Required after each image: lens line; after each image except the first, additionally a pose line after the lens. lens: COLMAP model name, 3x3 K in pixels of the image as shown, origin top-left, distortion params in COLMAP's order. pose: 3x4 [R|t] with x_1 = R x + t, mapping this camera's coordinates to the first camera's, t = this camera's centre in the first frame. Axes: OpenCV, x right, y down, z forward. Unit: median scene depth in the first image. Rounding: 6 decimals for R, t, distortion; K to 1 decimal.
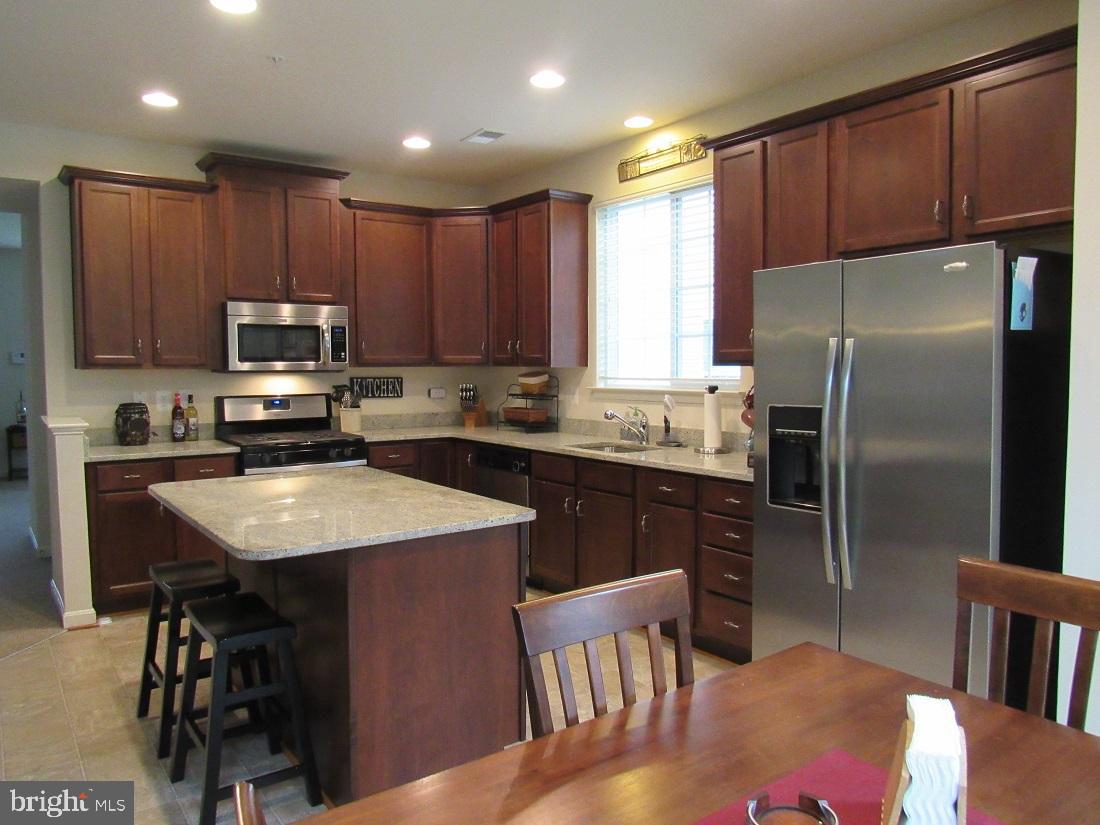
lens RADIAL K [[783.7, 0, 542.3], [0, 783.7, 410.1], [0, 0, 1]] dist [-0.049579, -0.002475]
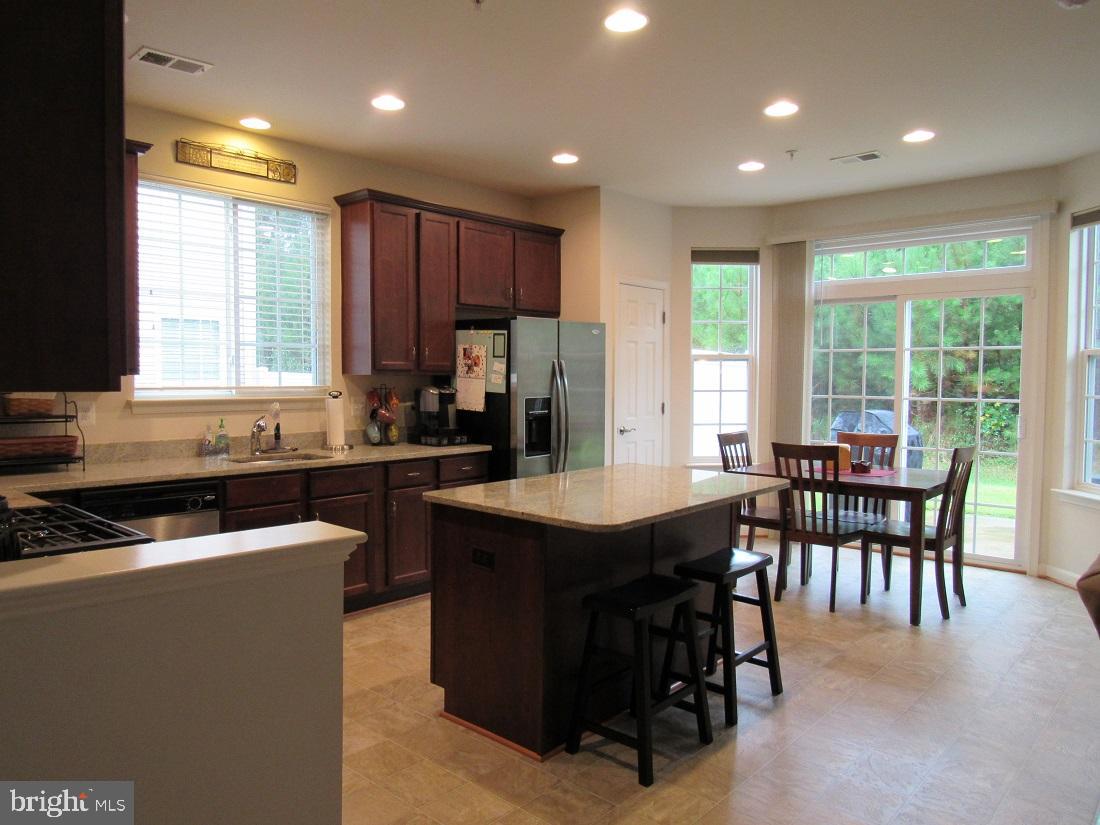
lens RADIAL K [[783.7, 0, 542.3], [0, 783.7, 410.1], [0, 0, 1]] dist [-0.049579, -0.002475]
pose [[-0.198784, -0.045552, 0.978984, -0.920662], [0.051310, 0.997066, 0.056812, -0.050675], [-0.978699, 0.061525, -0.195864, 0.872601]]
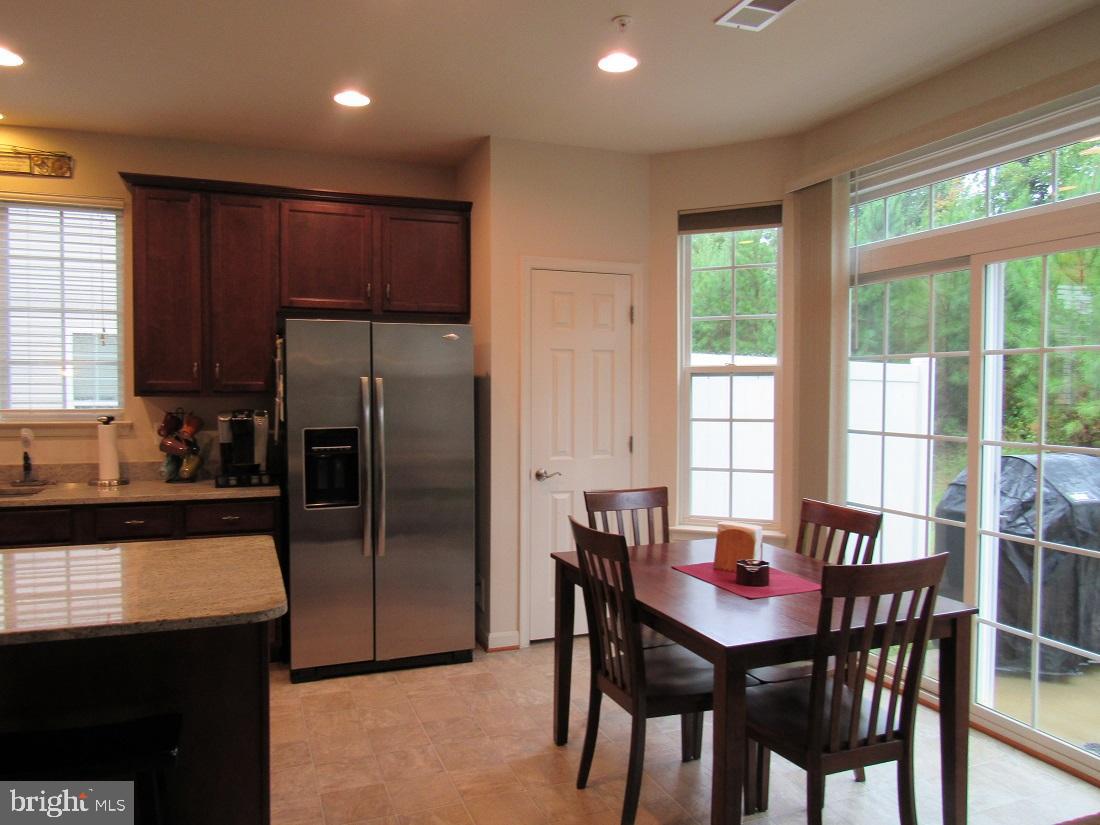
lens RADIAL K [[783.7, 0, 542.3], [0, 783.7, 410.1], [0, 0, 1]] dist [-0.049579, -0.002475]
pose [[0.253723, -0.024131, 0.966976, -0.544217], [0.050583, 0.998652, 0.011649, -0.021295], [-0.965953, 0.045957, 0.254601, 0.209695]]
